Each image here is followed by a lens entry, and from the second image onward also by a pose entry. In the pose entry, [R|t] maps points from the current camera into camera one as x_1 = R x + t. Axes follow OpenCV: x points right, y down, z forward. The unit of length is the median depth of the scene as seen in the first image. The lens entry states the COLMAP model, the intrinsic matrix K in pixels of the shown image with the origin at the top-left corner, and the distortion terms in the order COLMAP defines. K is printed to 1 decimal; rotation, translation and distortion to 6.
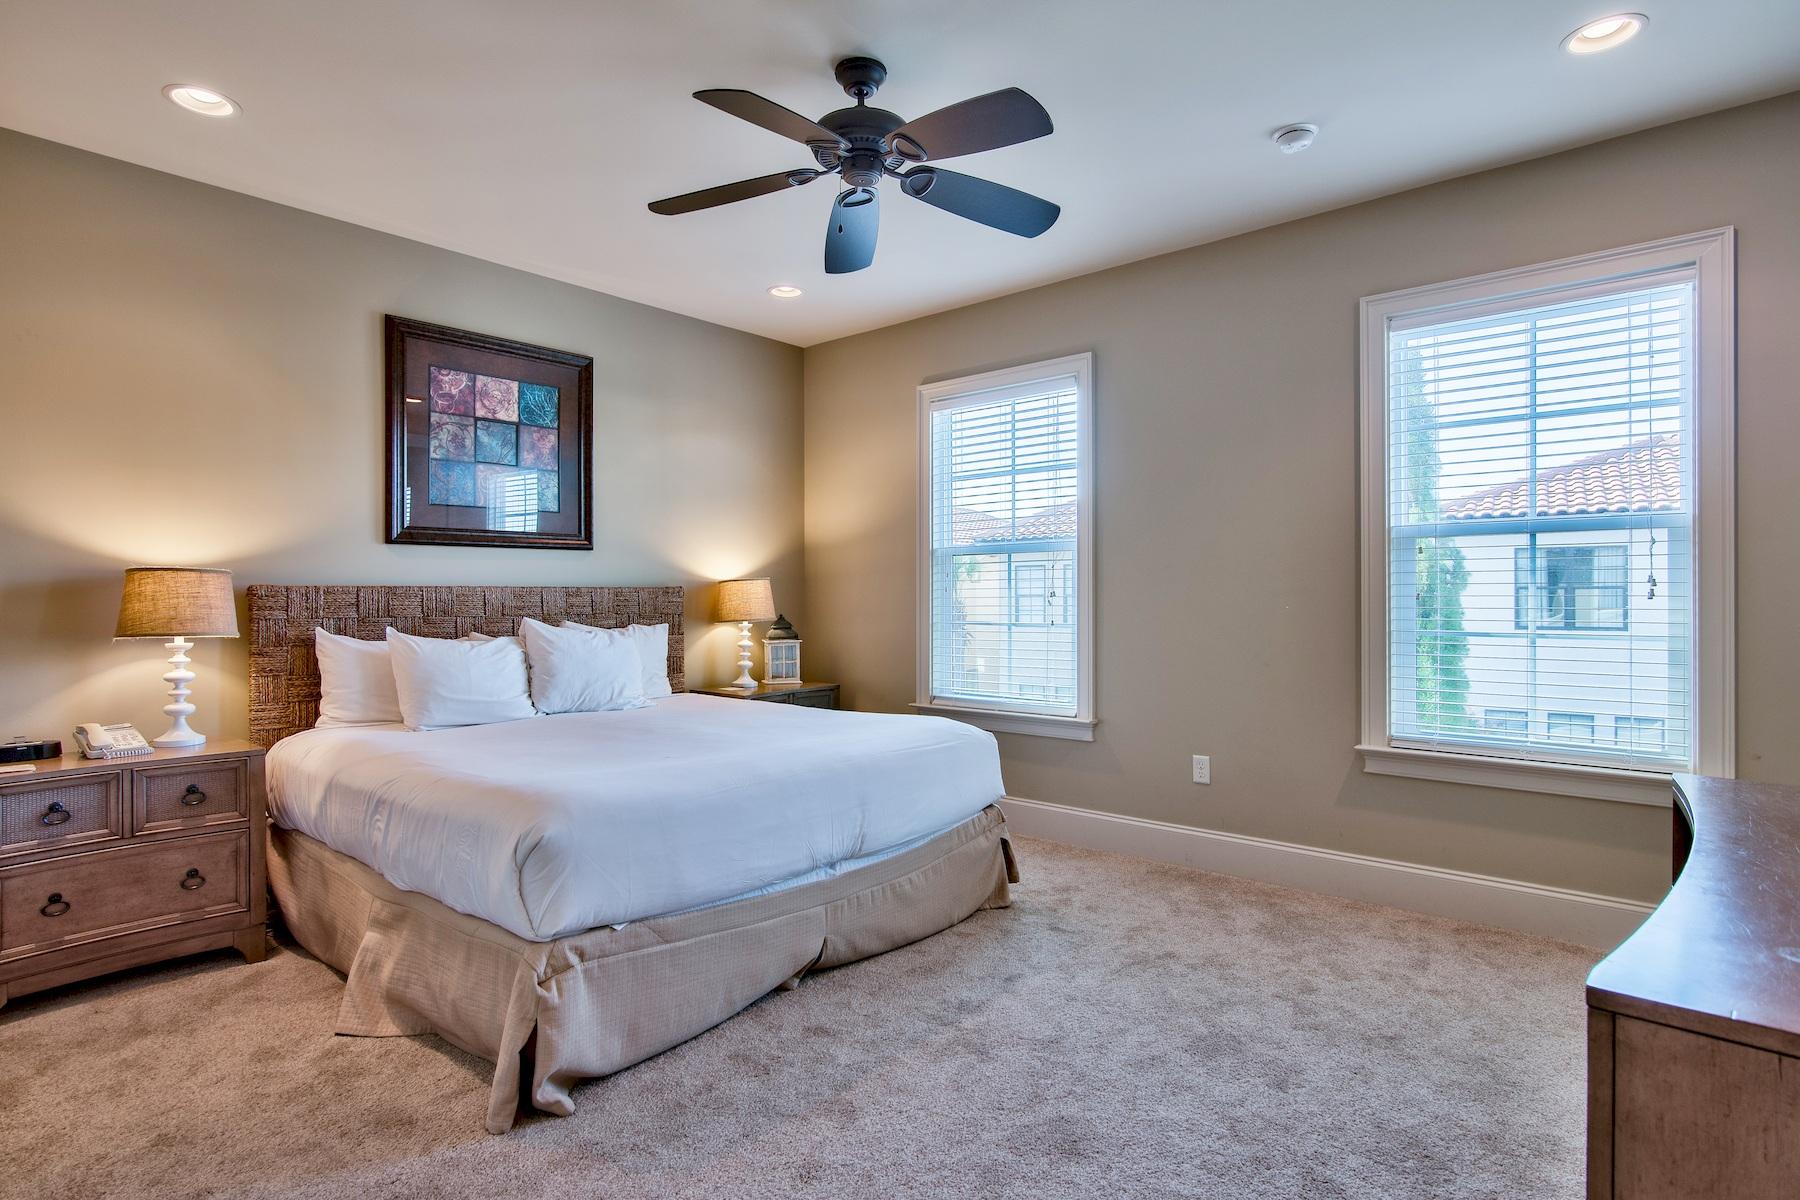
lens RADIAL K [[917.6, 0, 906.8], [0, 917.6, 594.4], [0, 0, 1]] dist [0.001421, -0.002207]
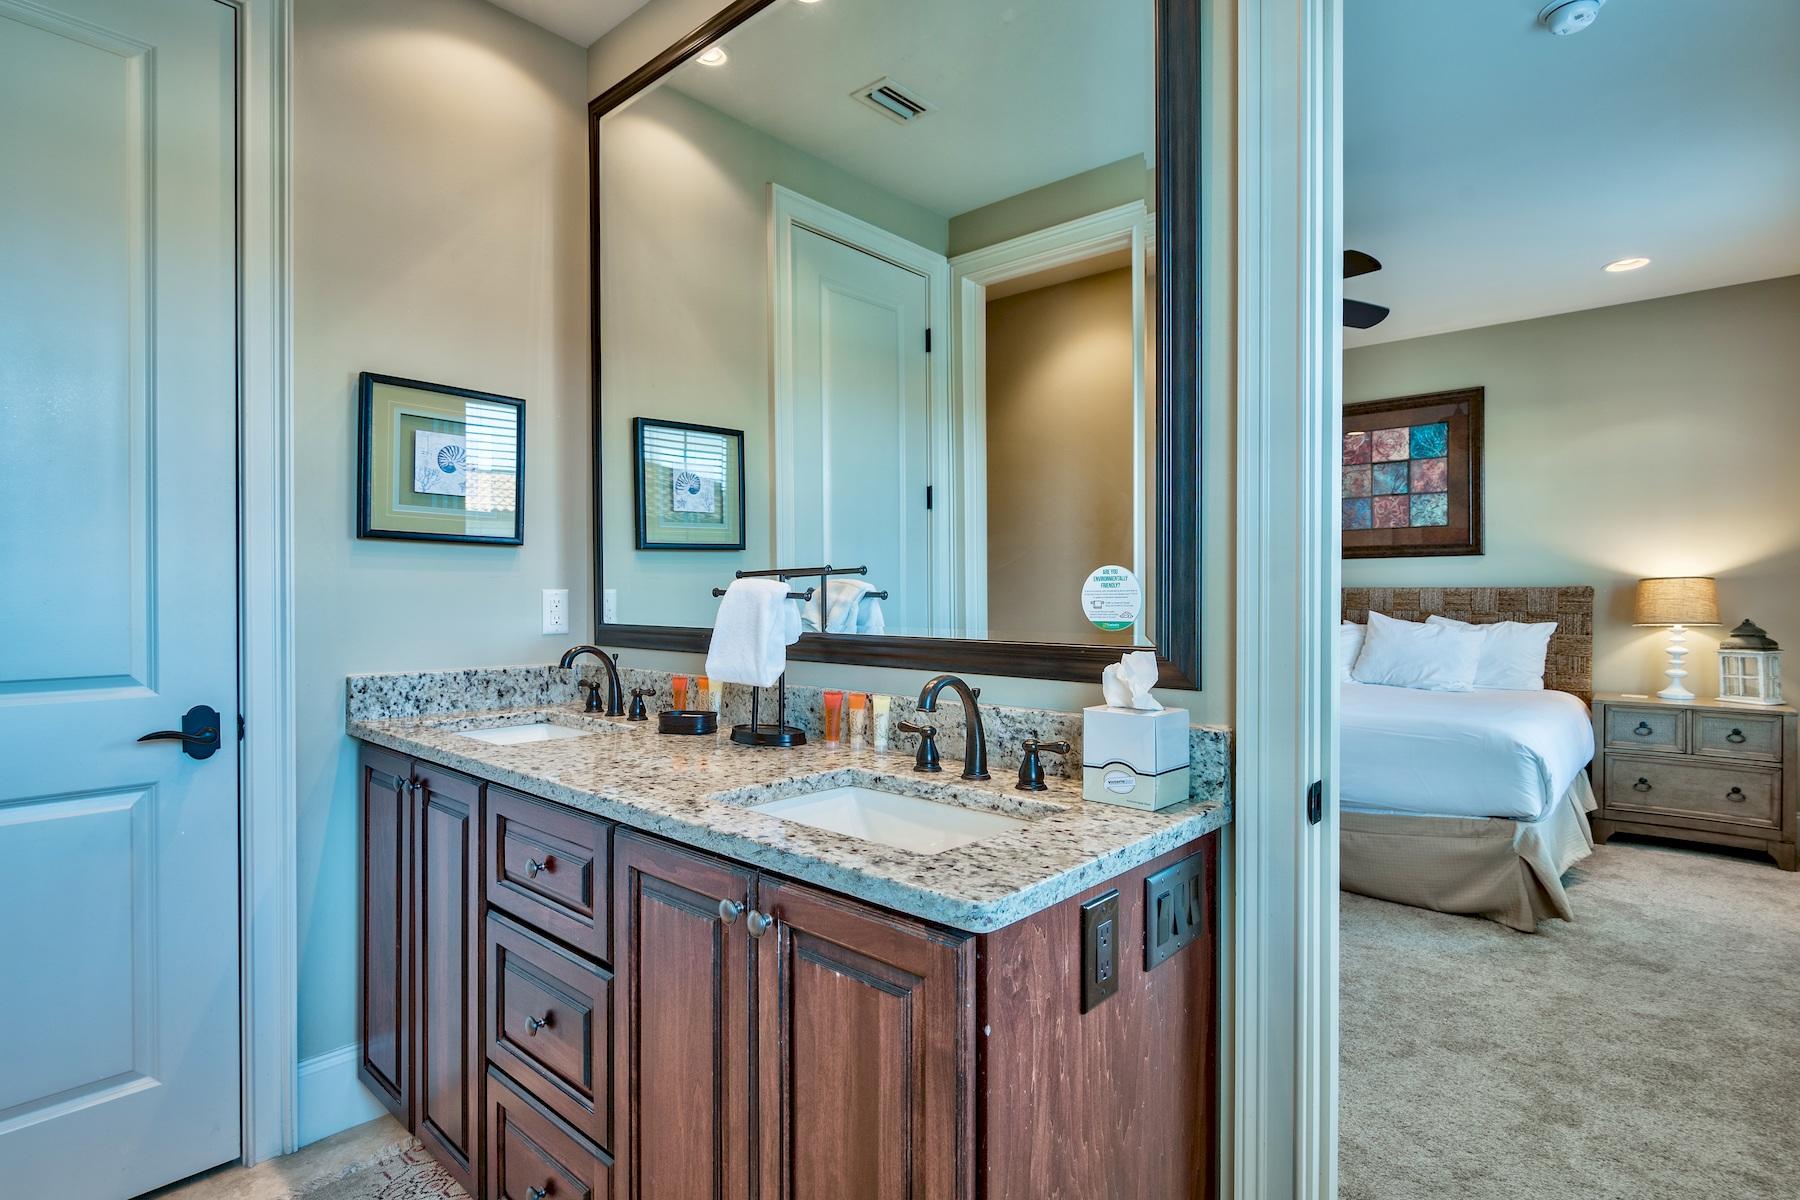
lens RADIAL K [[917.6, 0, 899.0], [0, 917.6, 598.9], [0, 0, 1]] dist [0.001421, -0.002207]
pose [[-0.033609, 0.006384, -0.999415, 0.875539], [-0.002583, 0.999976, 0.006475, 0.000494], [0.999432, 0.002799, -0.033592, 0.335776]]
